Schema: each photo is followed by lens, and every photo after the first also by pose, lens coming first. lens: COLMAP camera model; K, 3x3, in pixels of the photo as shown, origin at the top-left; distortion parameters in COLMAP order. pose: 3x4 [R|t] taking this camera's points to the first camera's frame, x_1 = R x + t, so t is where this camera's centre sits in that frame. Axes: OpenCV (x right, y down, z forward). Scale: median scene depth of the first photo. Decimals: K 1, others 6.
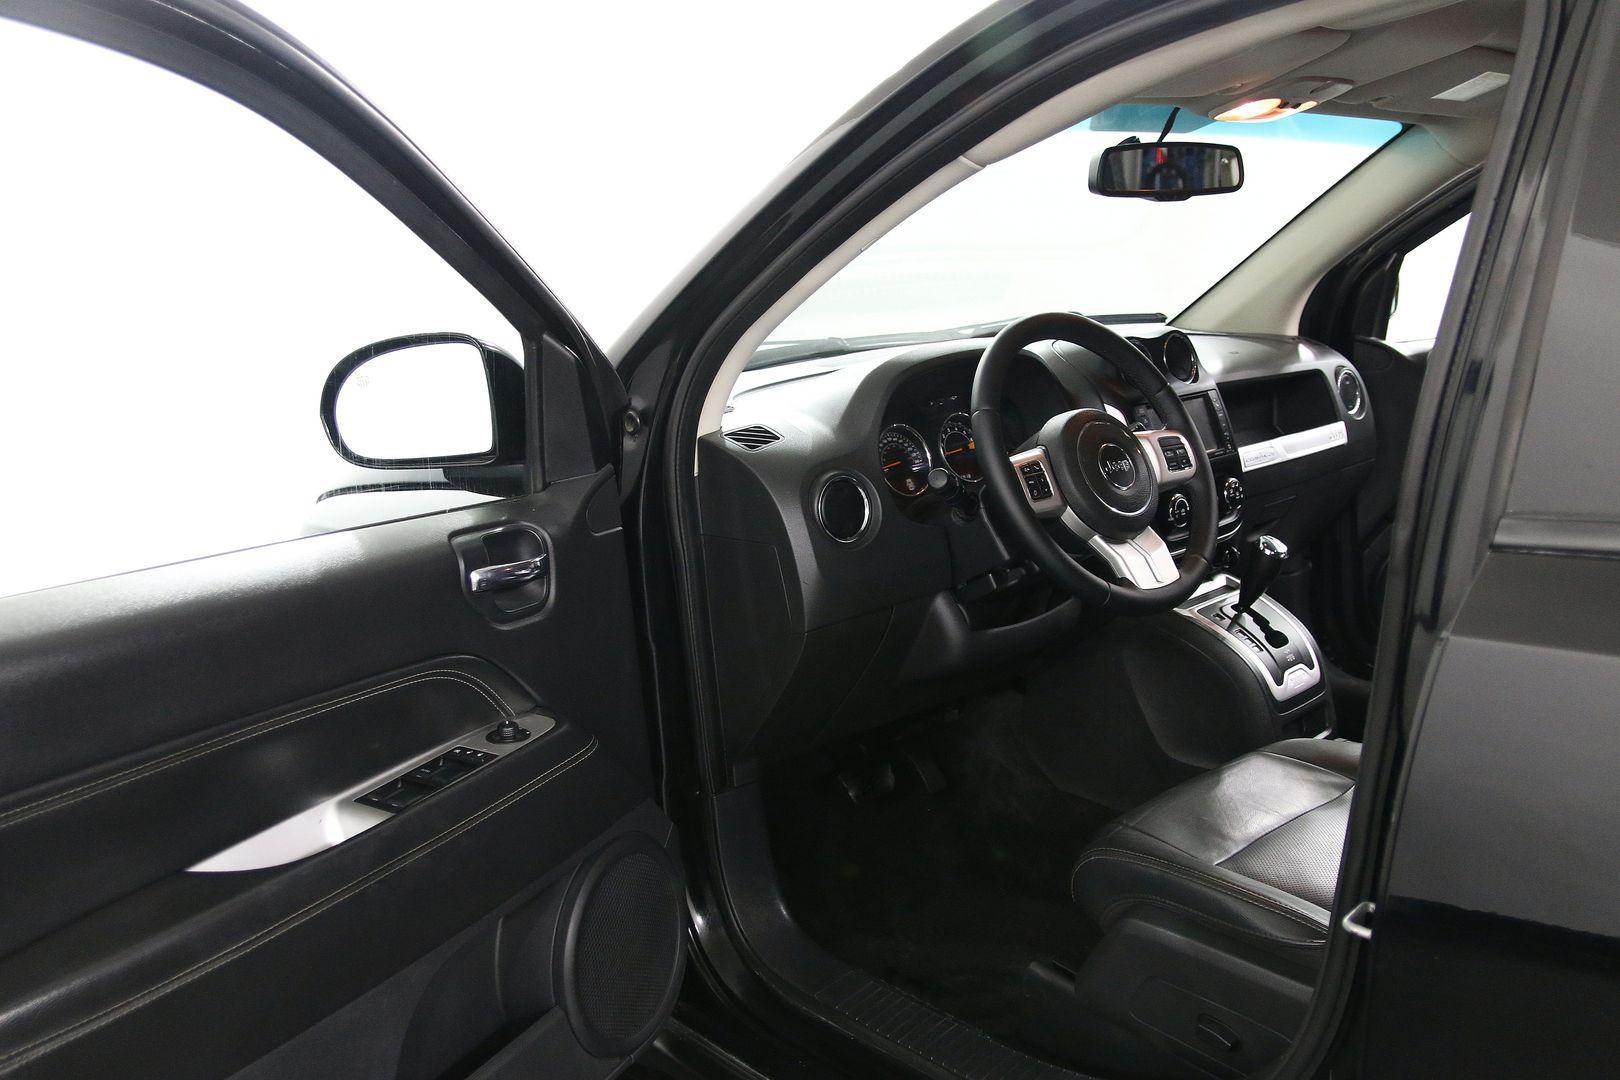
lens RADIAL K [[1253.5, 0, 810.0], [0, 1253.5, 540.0], [0, 0, 1]] dist [-0.131063, 0.153486]
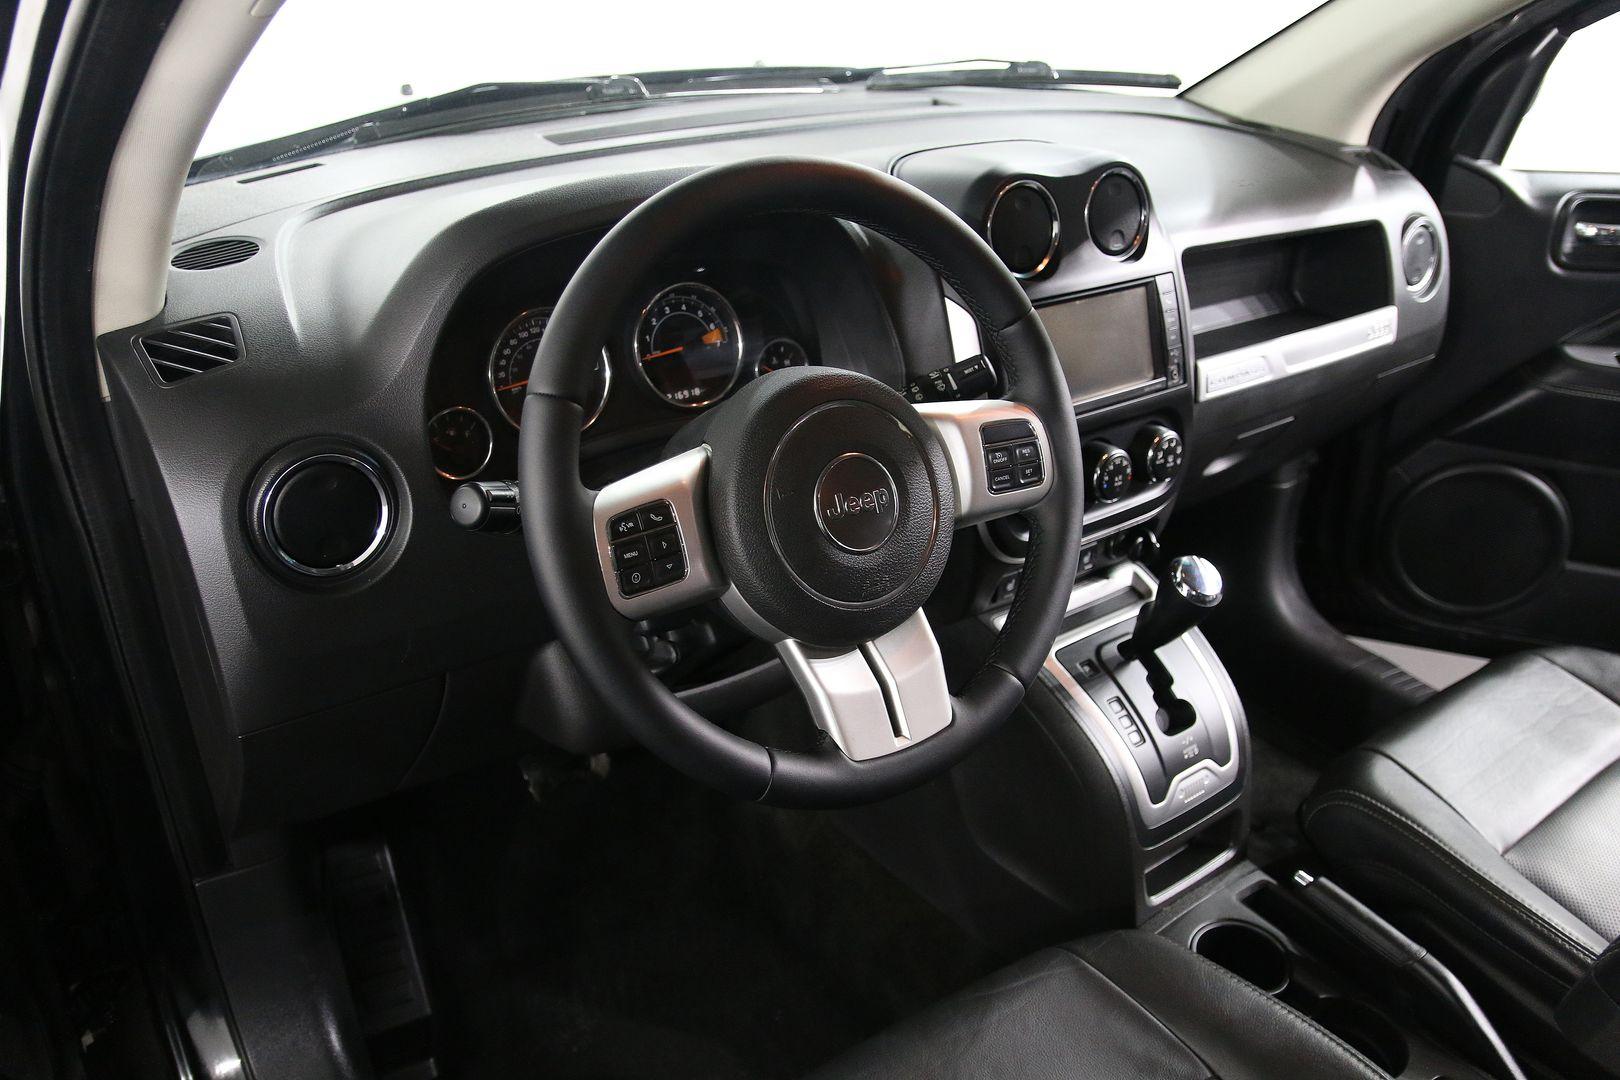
lens RADIAL K [[1253.5, 0, 810.0], [0, 1253.5, 540.0], [0, 0, 1]] dist [-0.131063, 0.153486]
pose [[0.991391, 0.130034, -0.015361, 0.196894], [-0.121062, 0.954982, 0.270837, -0.148467], [0.049887, -0.266646, 0.962503, 0.423955]]
